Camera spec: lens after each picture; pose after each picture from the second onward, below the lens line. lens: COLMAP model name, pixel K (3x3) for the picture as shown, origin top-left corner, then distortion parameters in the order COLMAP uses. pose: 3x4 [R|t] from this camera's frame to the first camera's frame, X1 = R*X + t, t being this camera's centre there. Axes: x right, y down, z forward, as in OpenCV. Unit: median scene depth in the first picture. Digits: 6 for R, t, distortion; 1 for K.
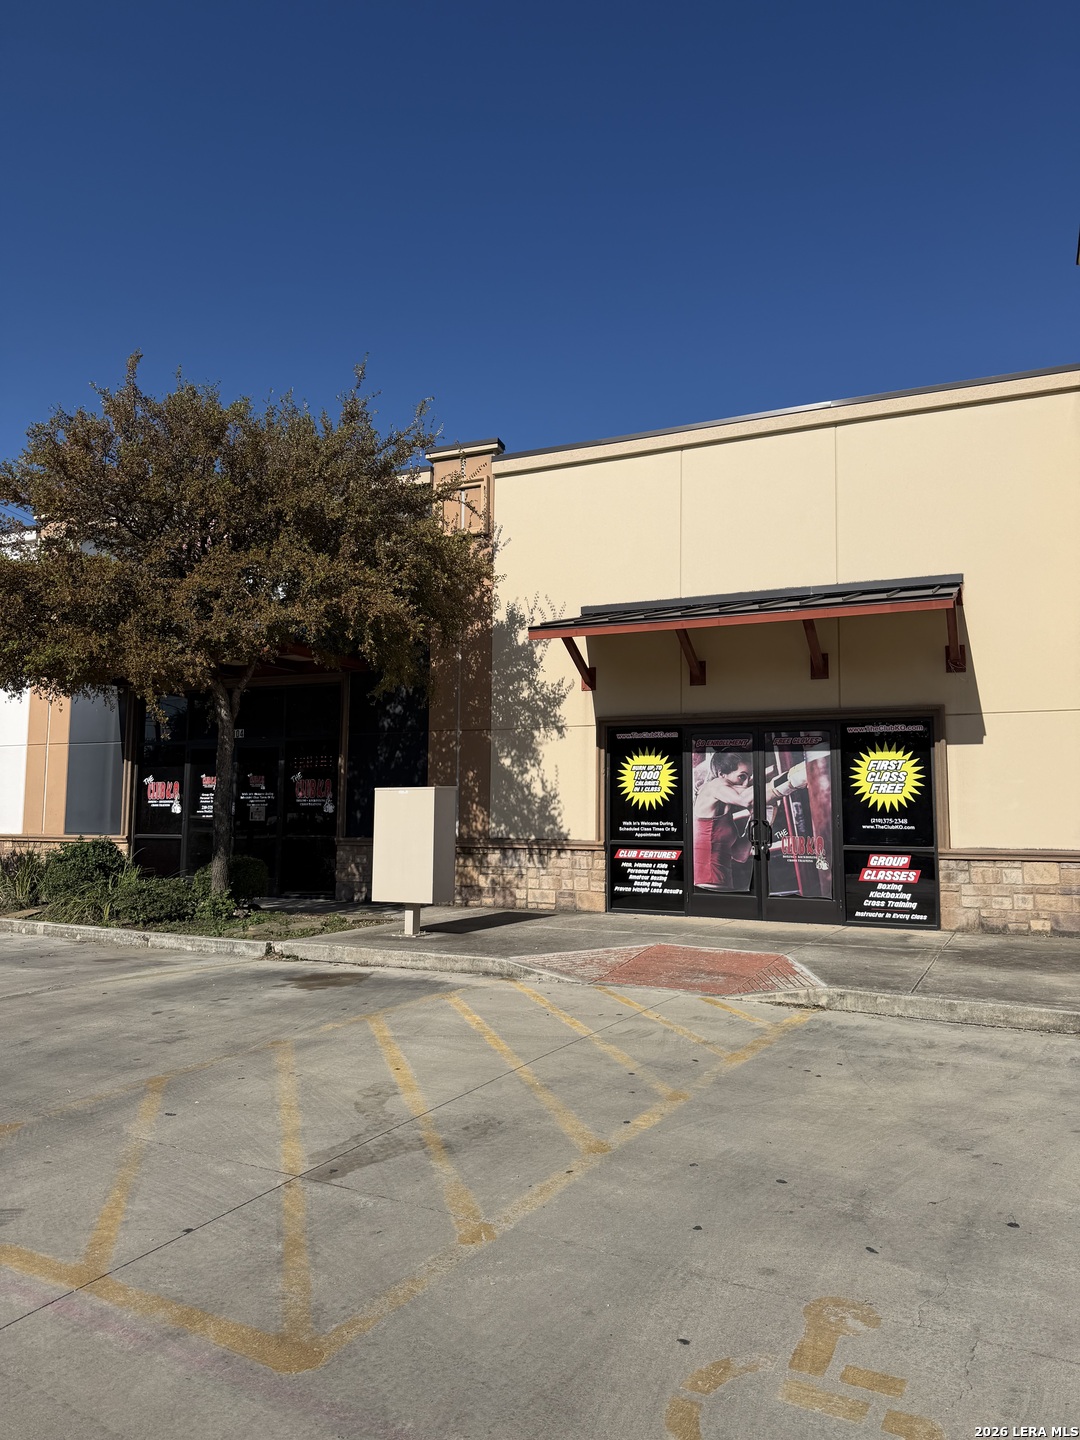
lens RADIAL K [[999.4, 0, 540.0], [0, 999.4, 720.0], [0, 0, 1]] dist [0.179219, -0.385458]
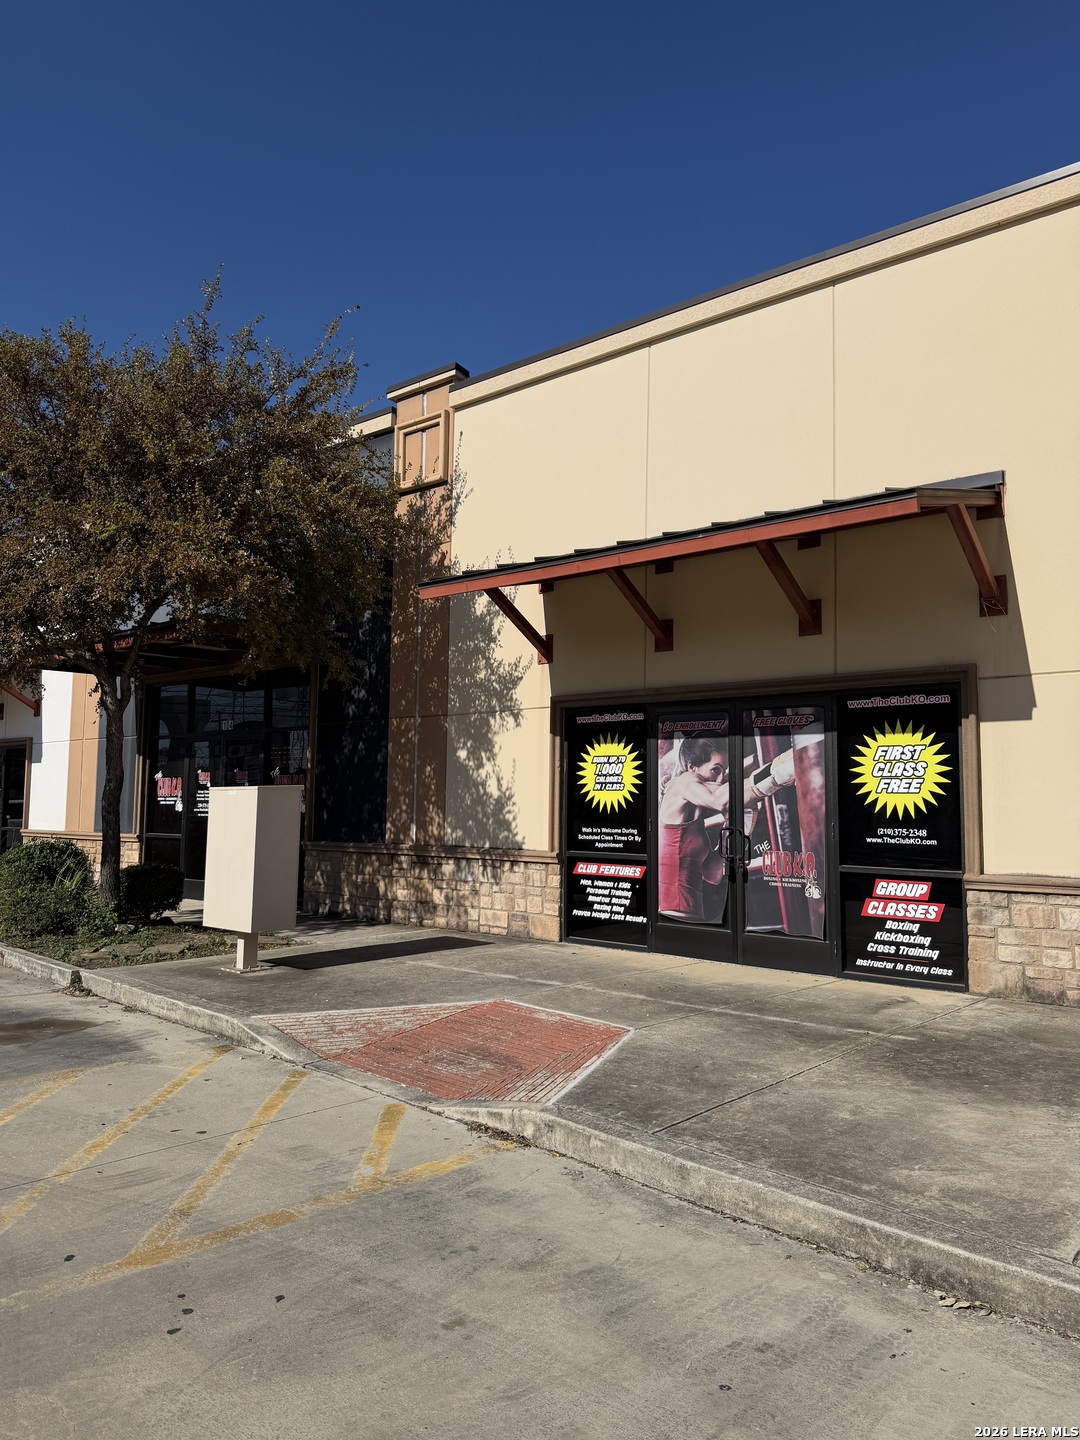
lens RADIAL K [[999.4, 0, 540.0], [0, 999.4, 720.0], [0, 0, 1]] dist [0.179219, -0.385458]
pose [[0.963783, -0.017894, -0.266086, 0.272895], [0.020017, 0.999786, 0.005268, 0.012178], [0.265934, -0.010403, 0.963935, 0.239943]]
